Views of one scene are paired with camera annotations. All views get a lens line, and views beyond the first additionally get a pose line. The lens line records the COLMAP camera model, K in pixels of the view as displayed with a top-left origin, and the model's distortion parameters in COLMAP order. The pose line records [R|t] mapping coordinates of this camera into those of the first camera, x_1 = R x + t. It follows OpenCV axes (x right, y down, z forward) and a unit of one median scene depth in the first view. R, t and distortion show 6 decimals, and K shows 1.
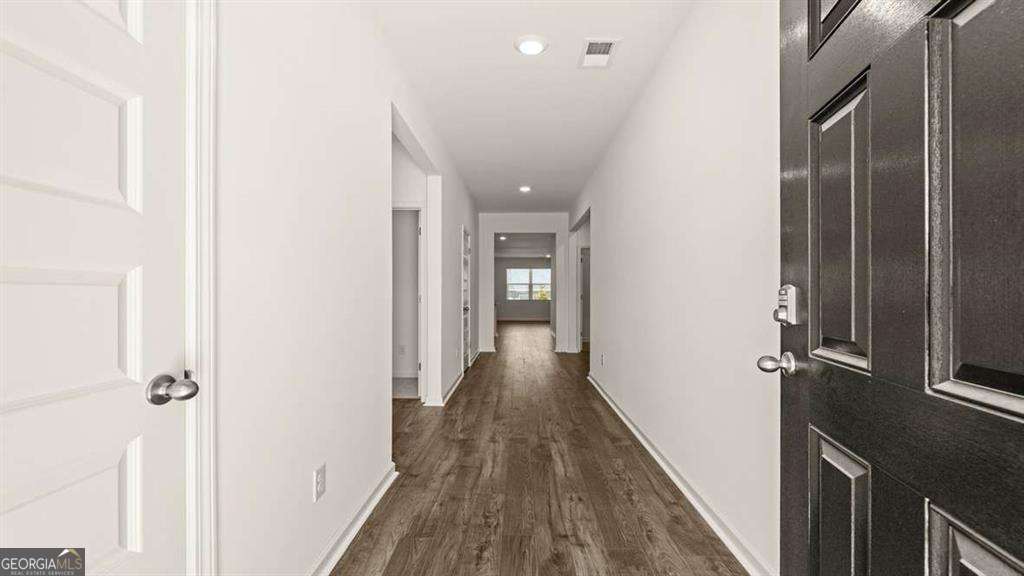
lens RADIAL K [[441.3, 0, 514.0], [0, 441.3, 294.7], [0, 0, 1]] dist [-0.001763, 0.000166]
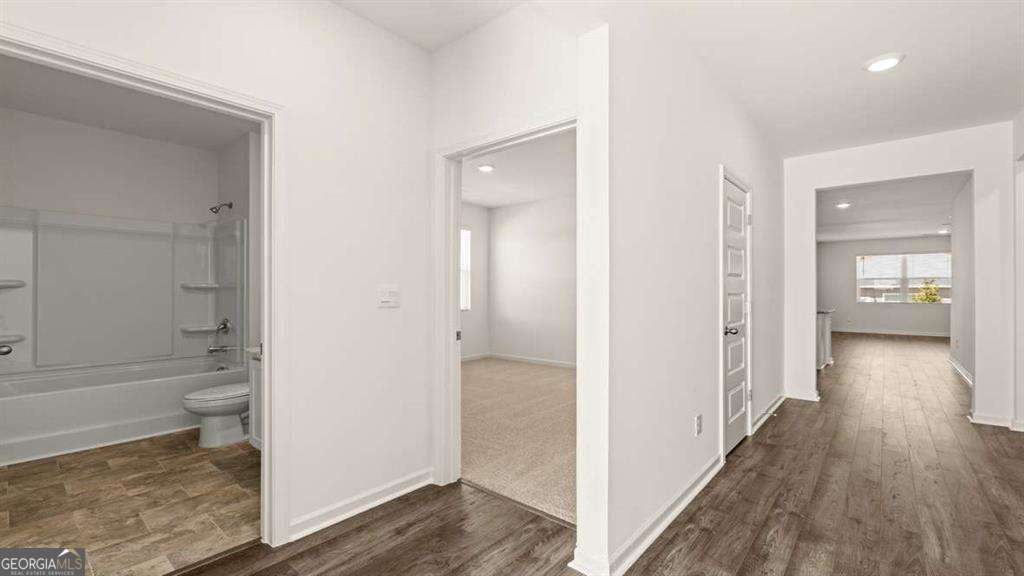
lens RADIAL K [[441.3, 0, 514.0], [0, 441.3, 294.7], [0, 0, 1]] dist [-0.001763, 0.000166]
pose [[0.771612, 0.000909, -0.636093, 0.015275], [0.002428, 0.999987, 0.004374, -0.009333], [0.636089, -0.004920, 0.771600, 0.315662]]
